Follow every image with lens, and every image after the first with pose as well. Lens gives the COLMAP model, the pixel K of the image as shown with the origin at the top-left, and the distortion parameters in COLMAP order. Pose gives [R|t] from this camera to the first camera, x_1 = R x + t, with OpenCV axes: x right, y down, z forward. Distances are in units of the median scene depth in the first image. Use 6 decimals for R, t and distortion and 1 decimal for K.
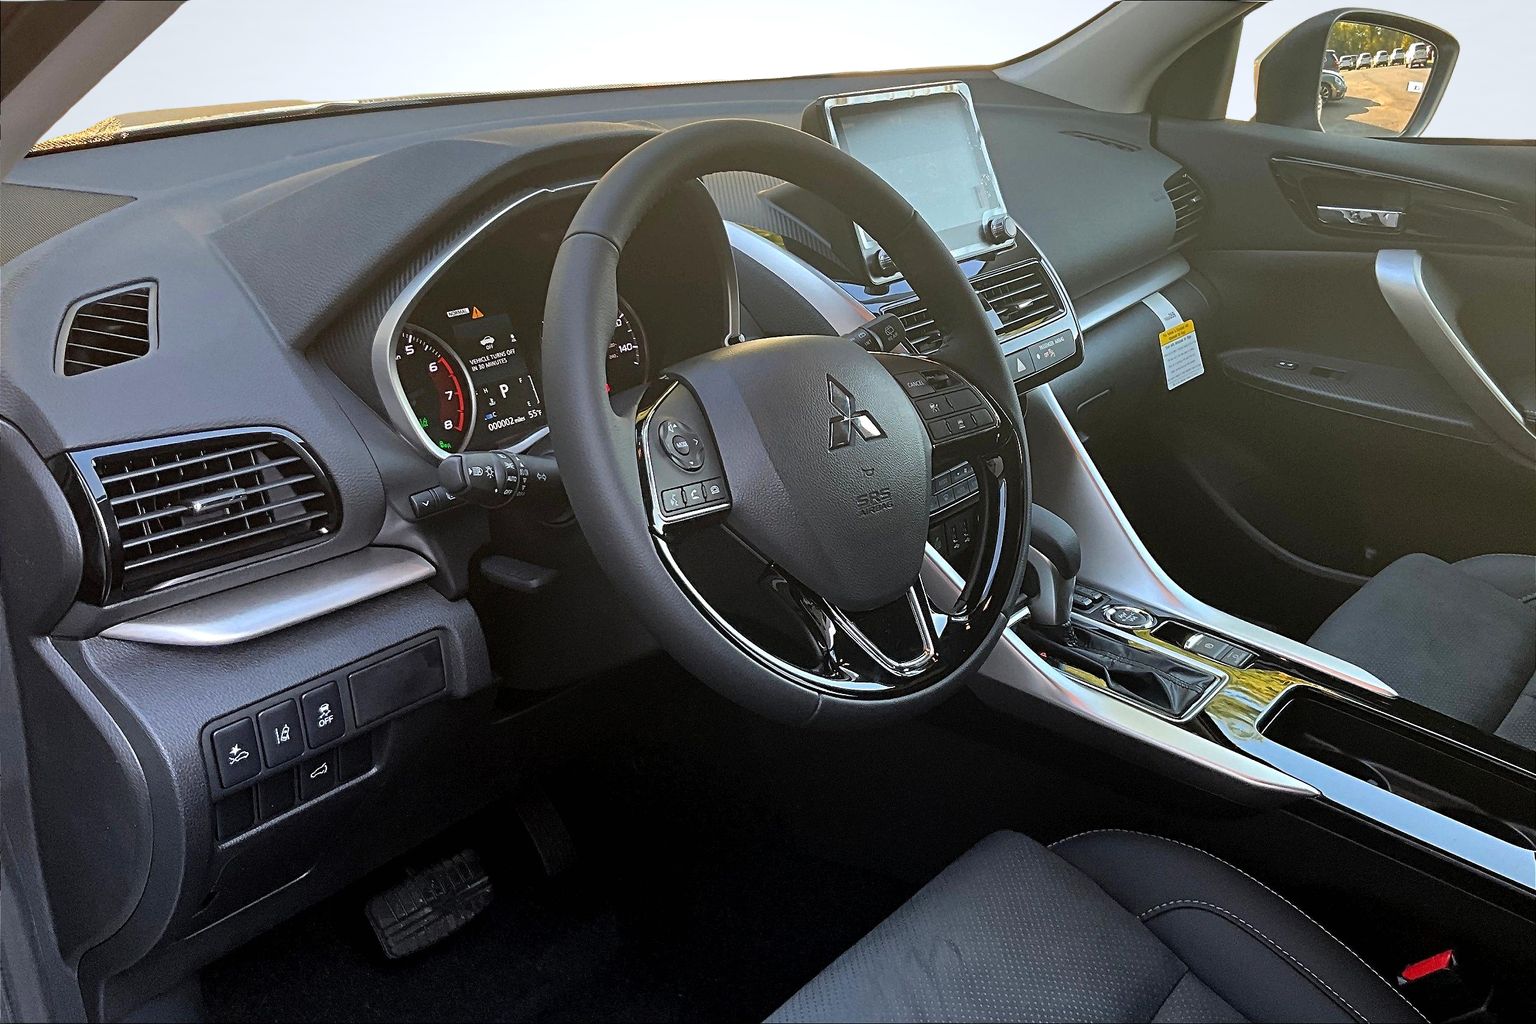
lens RADIAL K [[1438.7, 0, 768.9], [0, 1438.7, 469.3], [0, 0, 1]] dist [0.039763, 0.003835]
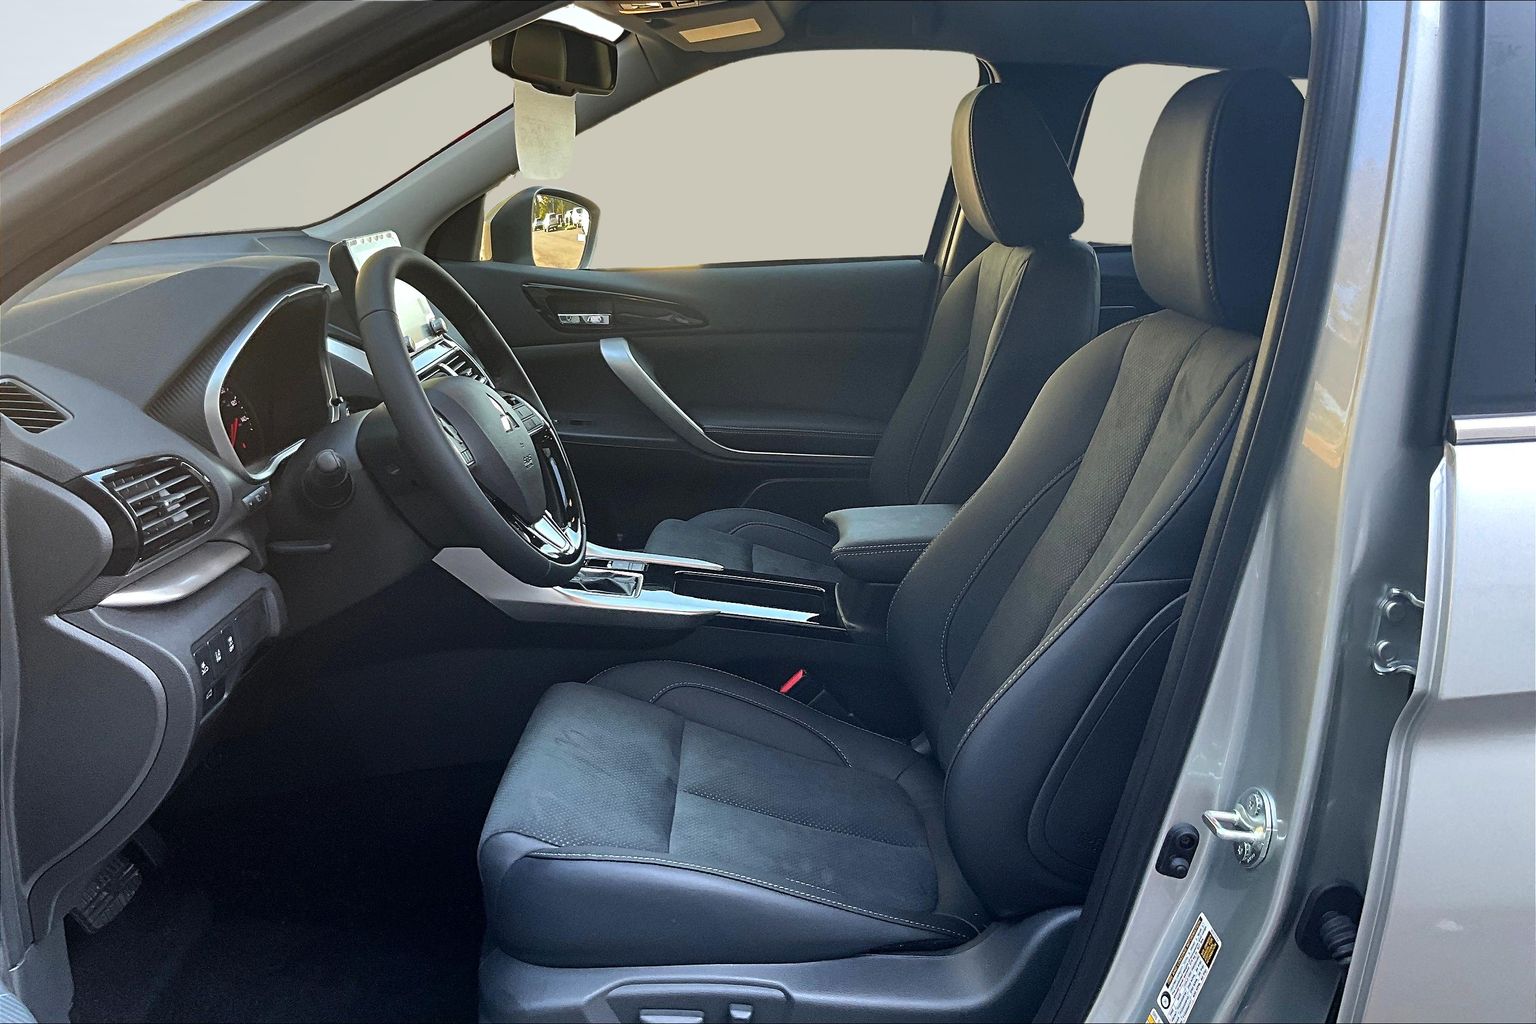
lens RADIAL K [[1283.5, 0, 768.0], [0, 1283.5, 512.0], [0, 0, 1]] dist [-0.004329, -0.004309]
pose [[0.784696, -0.145615, 0.602535, -0.542917], [0.180726, 0.983531, 0.002326, 0.110508], [-0.592950, 0.107069, 0.798089, -0.339439]]
